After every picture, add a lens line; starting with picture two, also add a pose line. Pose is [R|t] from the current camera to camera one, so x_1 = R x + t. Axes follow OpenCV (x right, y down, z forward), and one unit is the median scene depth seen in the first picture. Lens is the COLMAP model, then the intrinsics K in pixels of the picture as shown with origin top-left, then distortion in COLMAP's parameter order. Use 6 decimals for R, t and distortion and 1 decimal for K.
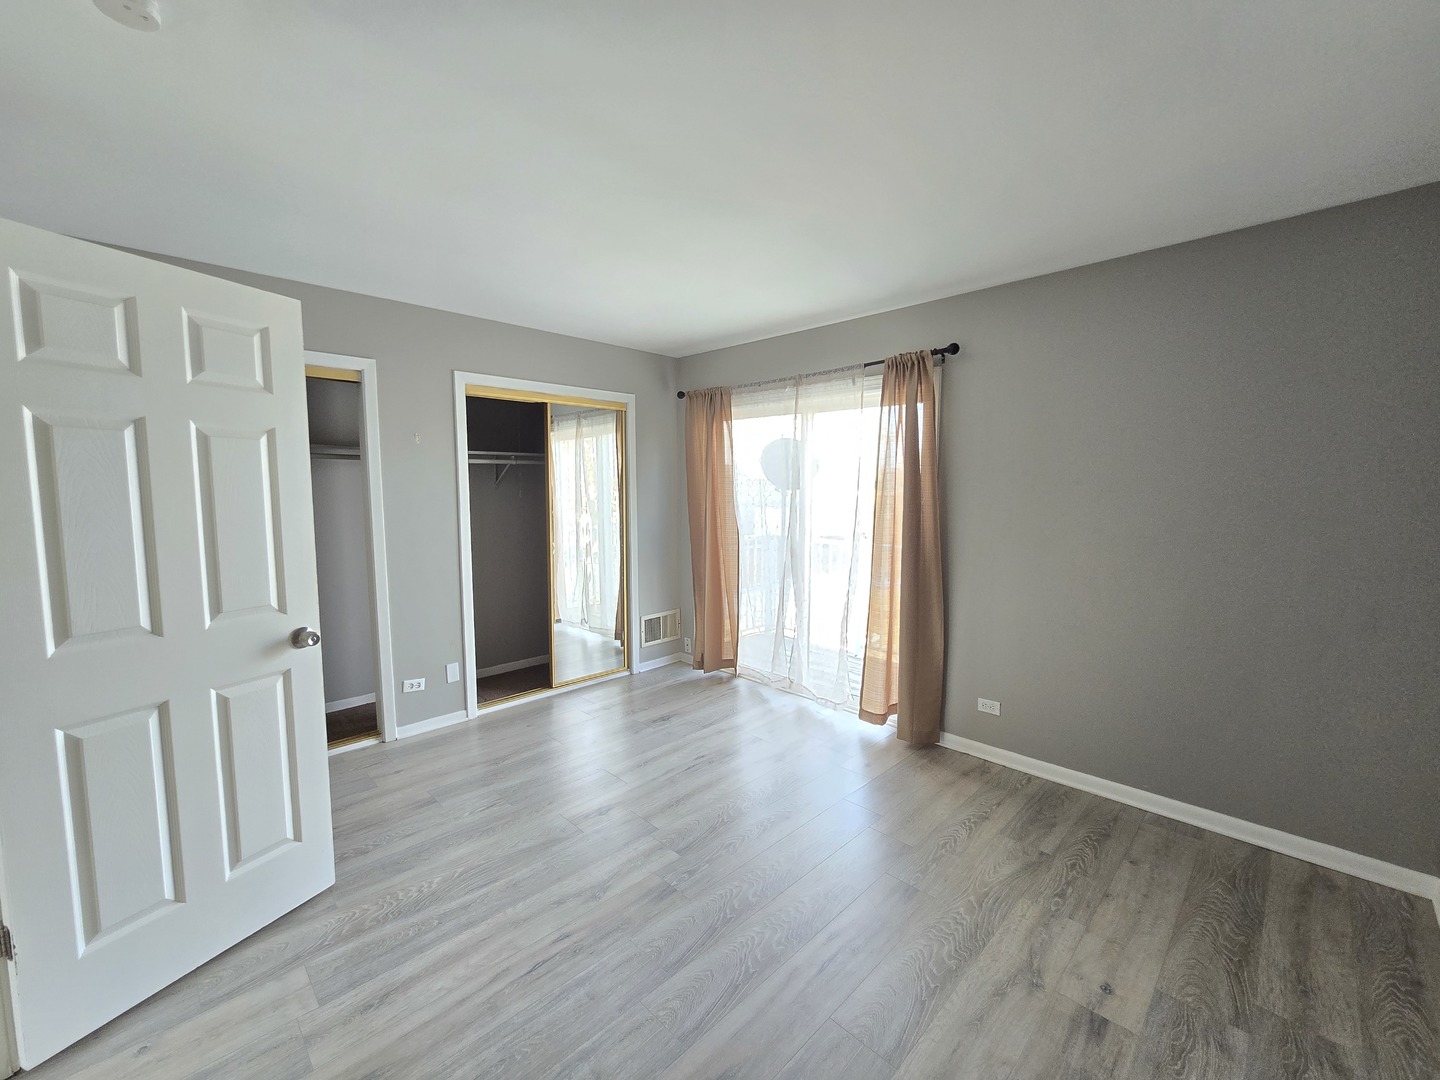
lens RADIAL K [[585.7, 0, 723.1], [0, 585.7, 538.5], [0, 0, 1]] dist [-0.002766, 0.000072]
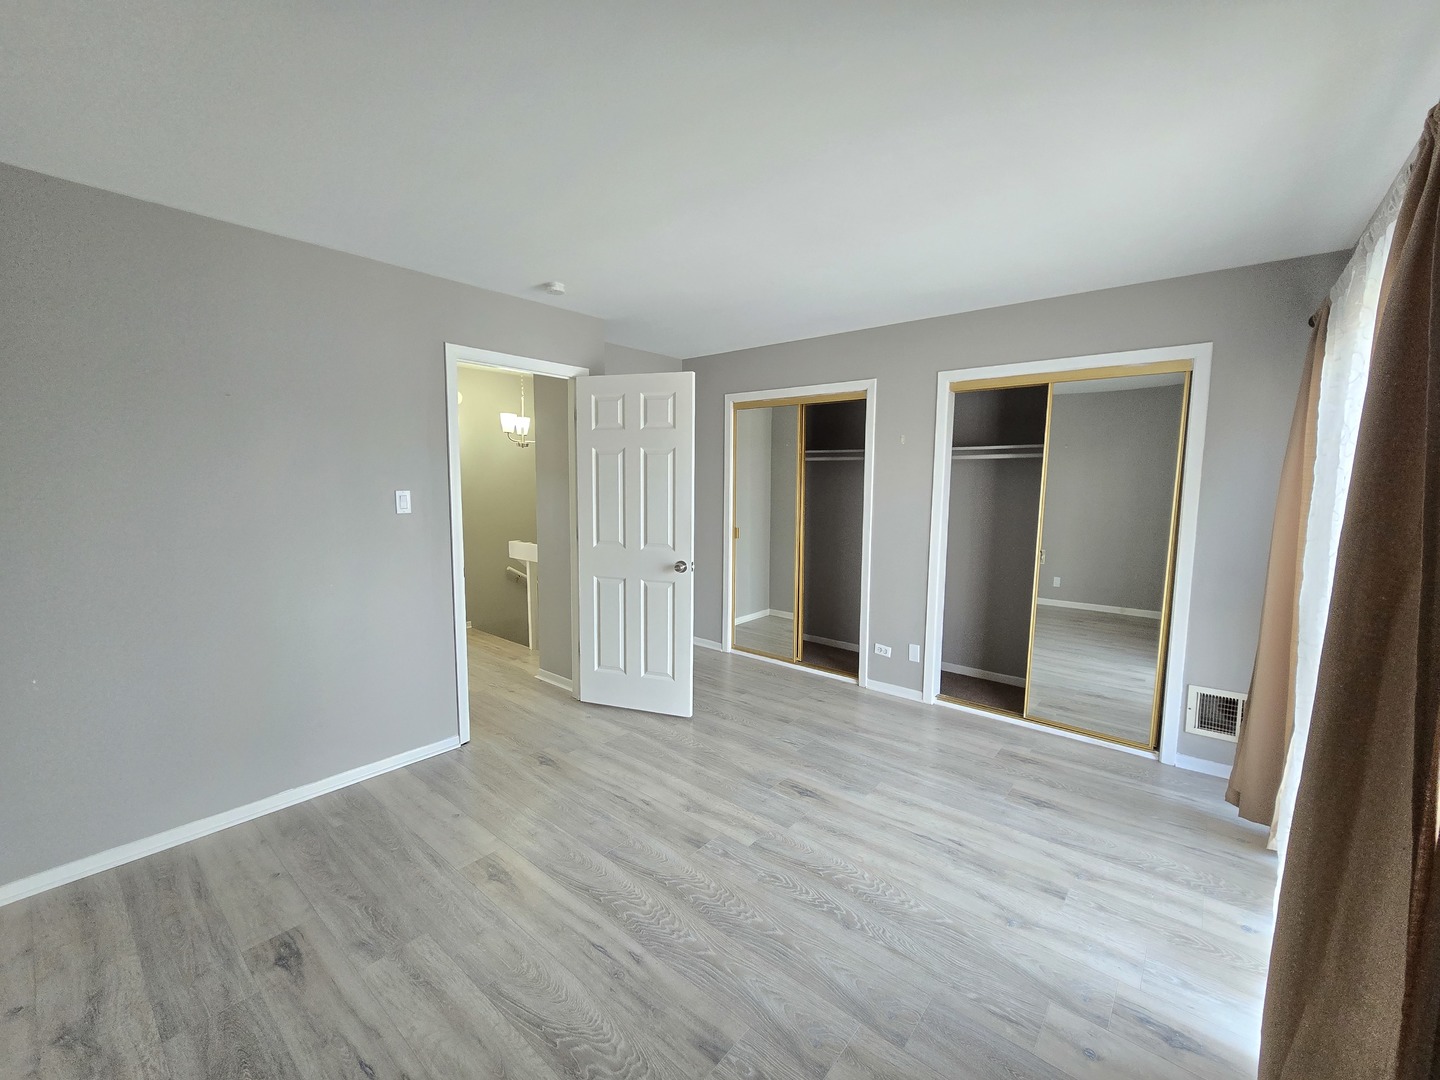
lens RADIAL K [[585.7, 0, 723.2], [0, 585.7, 541.8], [0, 0, 1]] dist [-0.002766, 0.000072]
pose [[0.097452, 0.109488, -0.989199, 0.859068], [-0.098144, 0.990143, 0.099923, -0.076591], [0.990389, 0.087347, 0.107237, 0.789840]]
